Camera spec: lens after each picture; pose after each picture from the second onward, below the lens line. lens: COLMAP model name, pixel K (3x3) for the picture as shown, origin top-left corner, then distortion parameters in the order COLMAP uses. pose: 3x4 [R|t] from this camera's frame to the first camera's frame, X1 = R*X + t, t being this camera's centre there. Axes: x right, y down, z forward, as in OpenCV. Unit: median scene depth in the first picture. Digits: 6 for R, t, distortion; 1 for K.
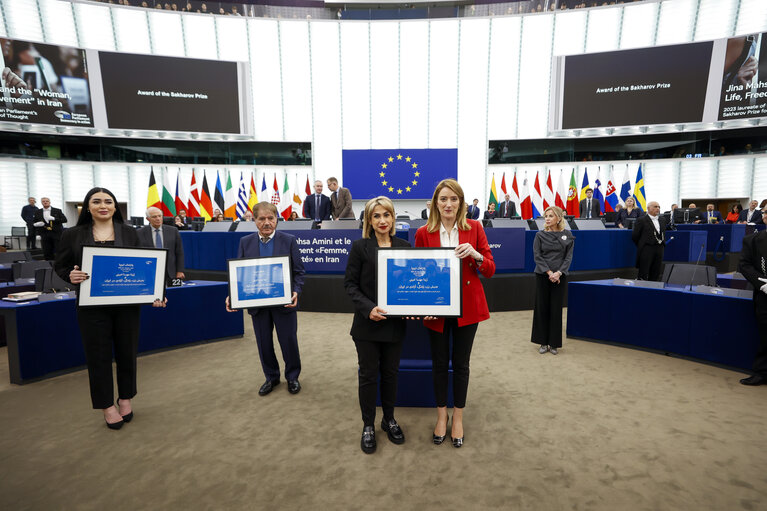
lens RADIAL K [[356.2, 0, 386.8], [0, 356.2, 254.4], [0, 0, 1]] dist [-0.037065, 0.011530]
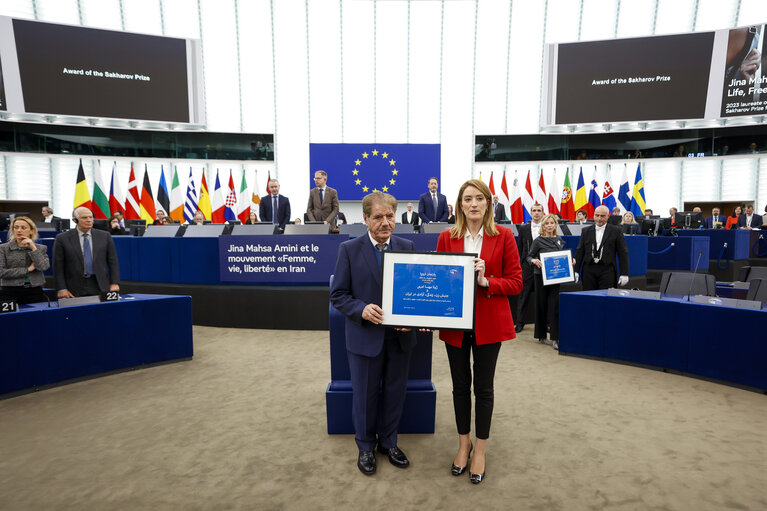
lens RADIAL K [[409.2, 0, 388.5], [0, 409.2, 254.3], [0, 0, 1]] dist [-0.028868, 0.013944]
pose [[0.997854, -0.001103, 0.065469, 0.002350], [0.002571, 0.999747, -0.022347, 0.000611], [-0.065428, 0.022467, 0.997604, -0.008845]]
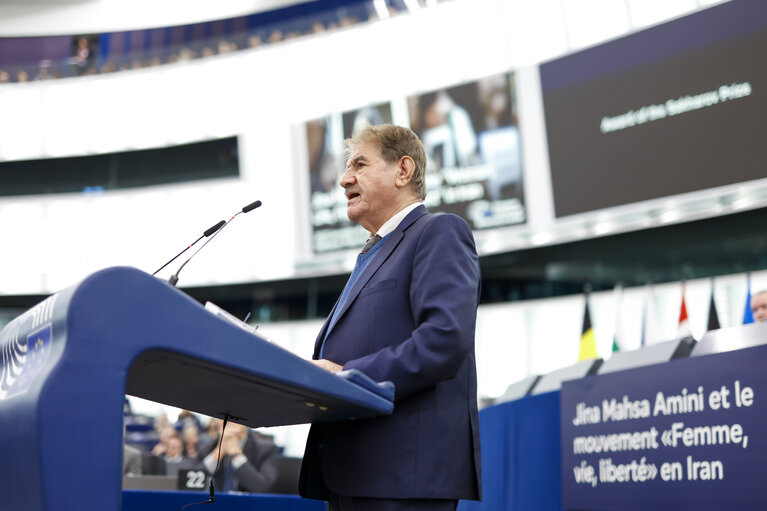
lens RADIAL K [[1082.2, 0, 382.7], [0, 1082.2, 243.4], [0, 0, 1]] dist [0.008069, -0.017317]
pose [[0.521232, -0.179919, -0.834234, 0.220773], [-0.099495, 0.958047, -0.268787, 0.049025], [0.847595, 0.223103, 0.481464, 0.195881]]
